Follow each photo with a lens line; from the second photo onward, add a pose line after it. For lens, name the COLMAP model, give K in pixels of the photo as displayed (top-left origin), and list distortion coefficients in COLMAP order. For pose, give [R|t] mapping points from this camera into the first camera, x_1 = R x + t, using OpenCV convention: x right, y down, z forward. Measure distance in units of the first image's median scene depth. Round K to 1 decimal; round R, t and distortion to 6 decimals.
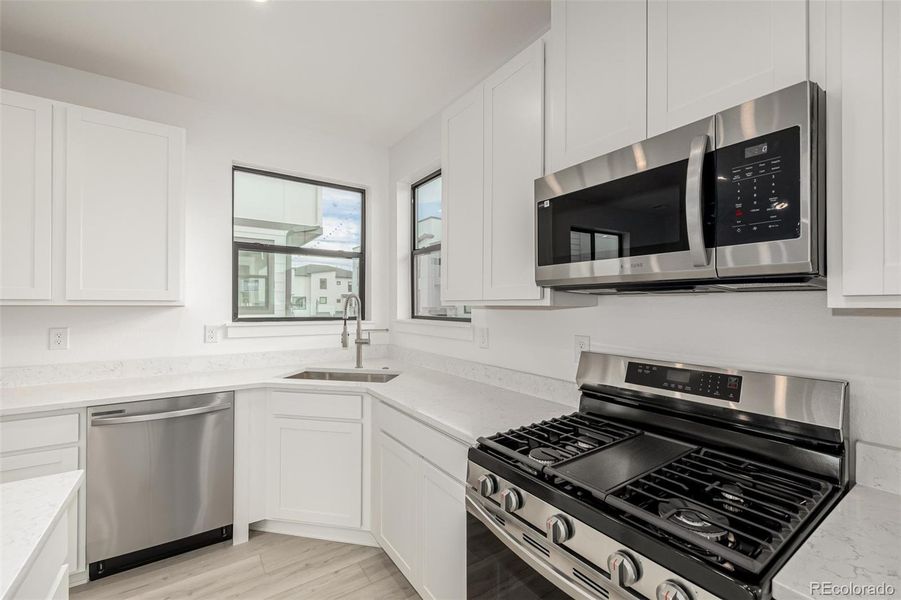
lens RADIAL K [[378.5, 0, 450.8], [0, 378.5, 304.2], [0, 0, 1]] dist [0.002551, 0.000705]
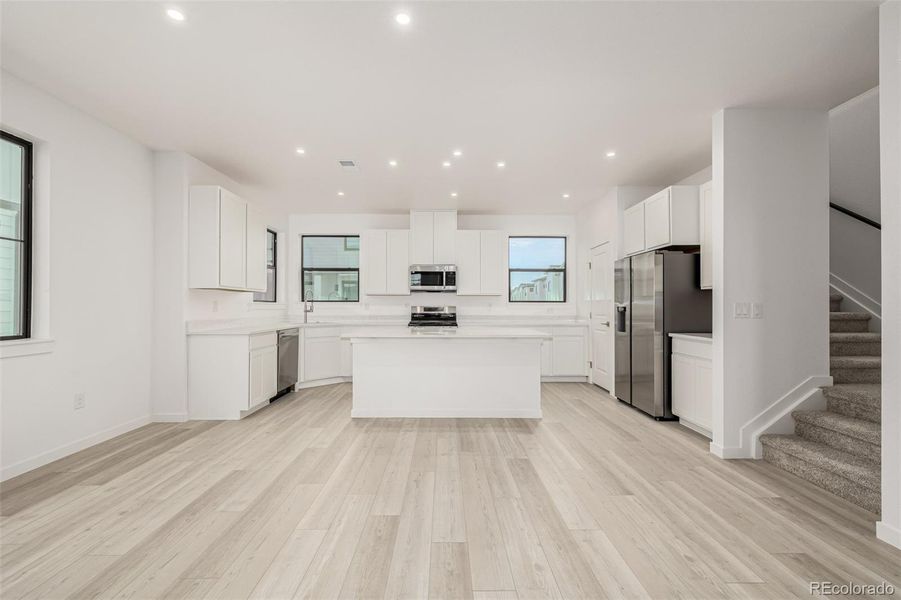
lens RADIAL K [[378.5, 0, 449.9], [0, 378.5, 301.0], [0, 0, 1]] dist [0.002551, 0.000705]
pose [[0.552416, 0.008903, 0.833521, -1.878462], [-0.001815, 0.999953, -0.009478, 0.070279], [-0.833567, 0.003723, 0.552406, -1.060747]]
